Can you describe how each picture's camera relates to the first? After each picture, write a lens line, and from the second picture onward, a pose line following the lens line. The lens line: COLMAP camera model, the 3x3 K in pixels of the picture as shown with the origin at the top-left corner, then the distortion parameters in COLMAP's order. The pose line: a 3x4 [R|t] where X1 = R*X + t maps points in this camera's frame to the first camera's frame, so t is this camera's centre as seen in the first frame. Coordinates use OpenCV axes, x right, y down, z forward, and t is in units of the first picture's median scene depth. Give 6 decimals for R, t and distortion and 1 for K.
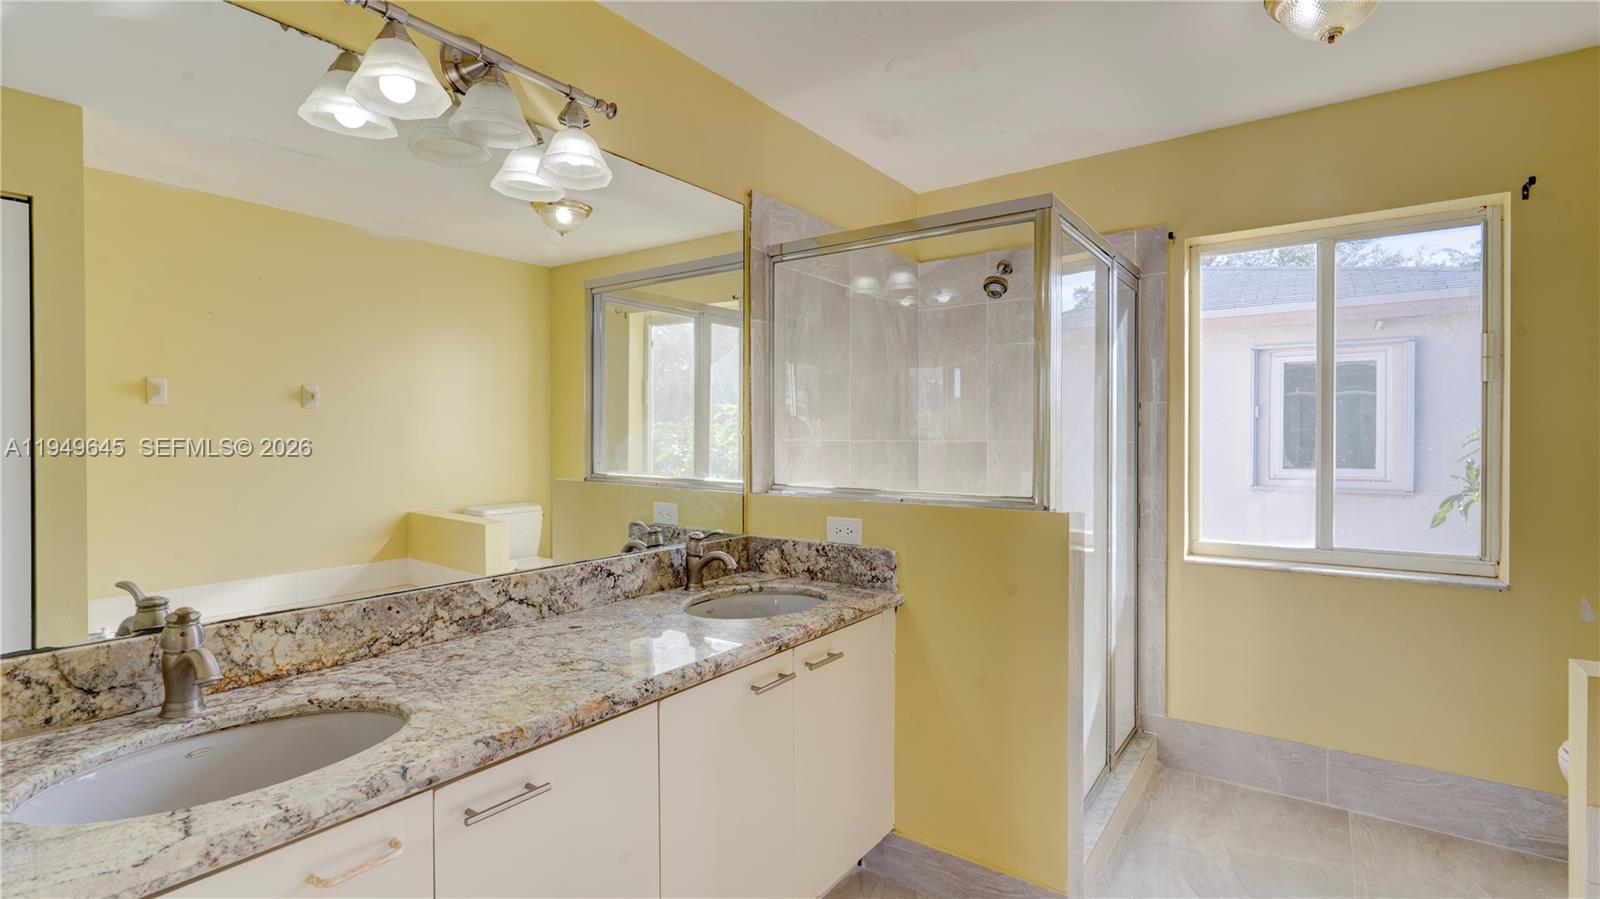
lens RADIAL K [[752.5, 0, 811.5], [0, 752.5, 441.3], [0, 0, 1]] dist [-0.003582, 0.001310]
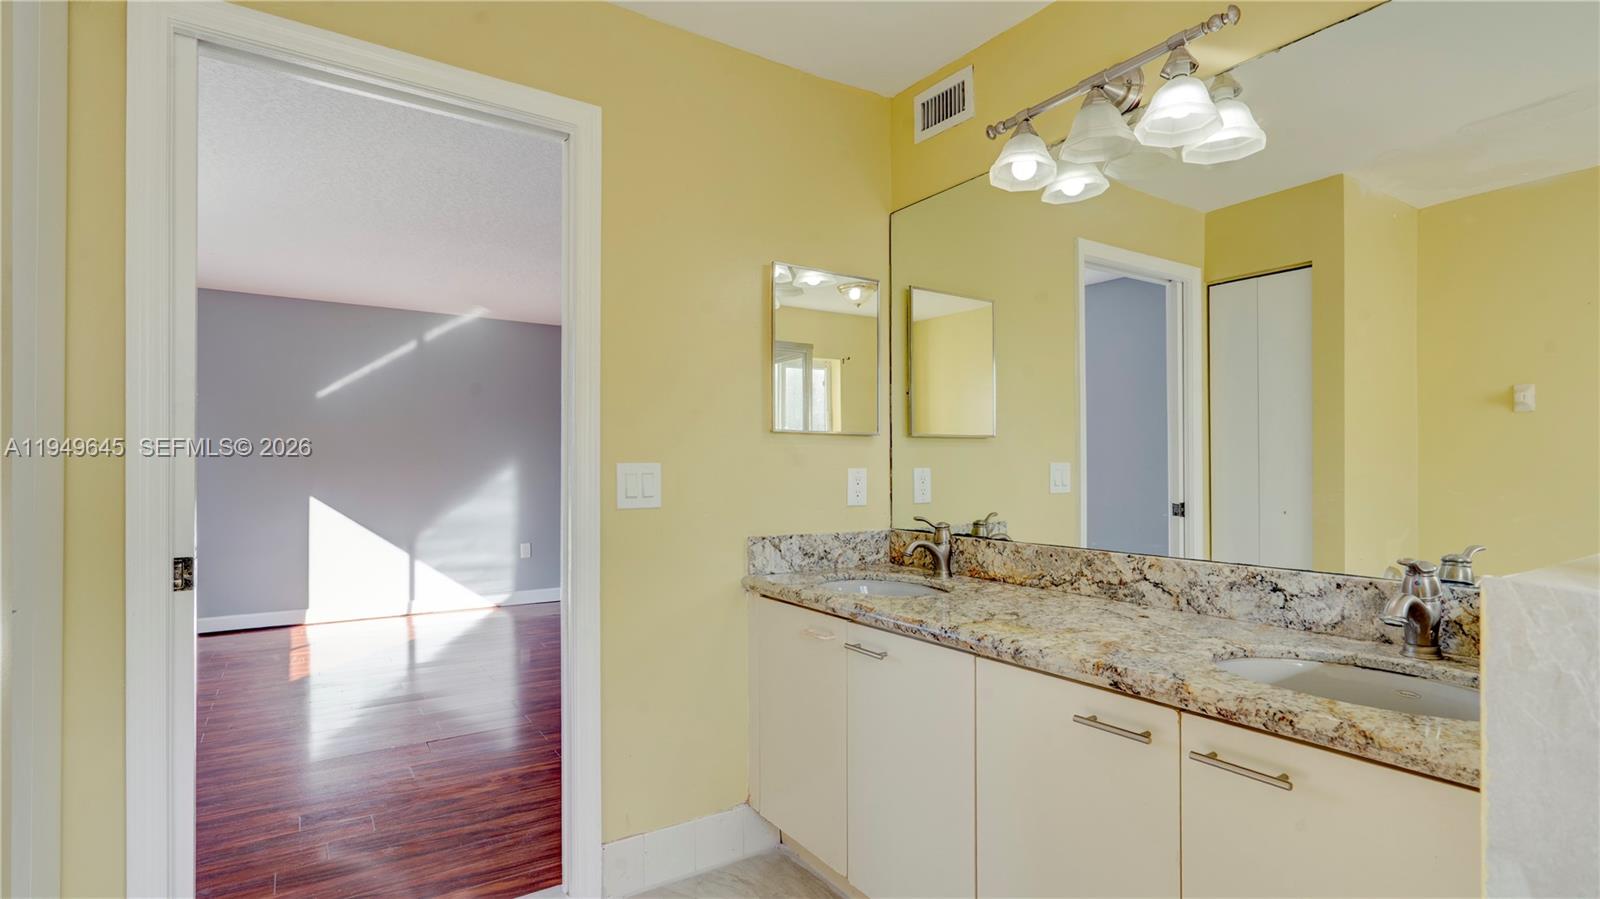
lens RADIAL K [[752.5, 0, 812.1], [0, 752.5, 457.8], [0, 0, 1]] dist [-0.003582, 0.001310]
pose [[-0.343222, -0.014023, -0.939150, 0.720816], [-0.010367, 0.999884, -0.011141, 0.062347], [0.939197, 0.005912, -0.343328, 0.933368]]
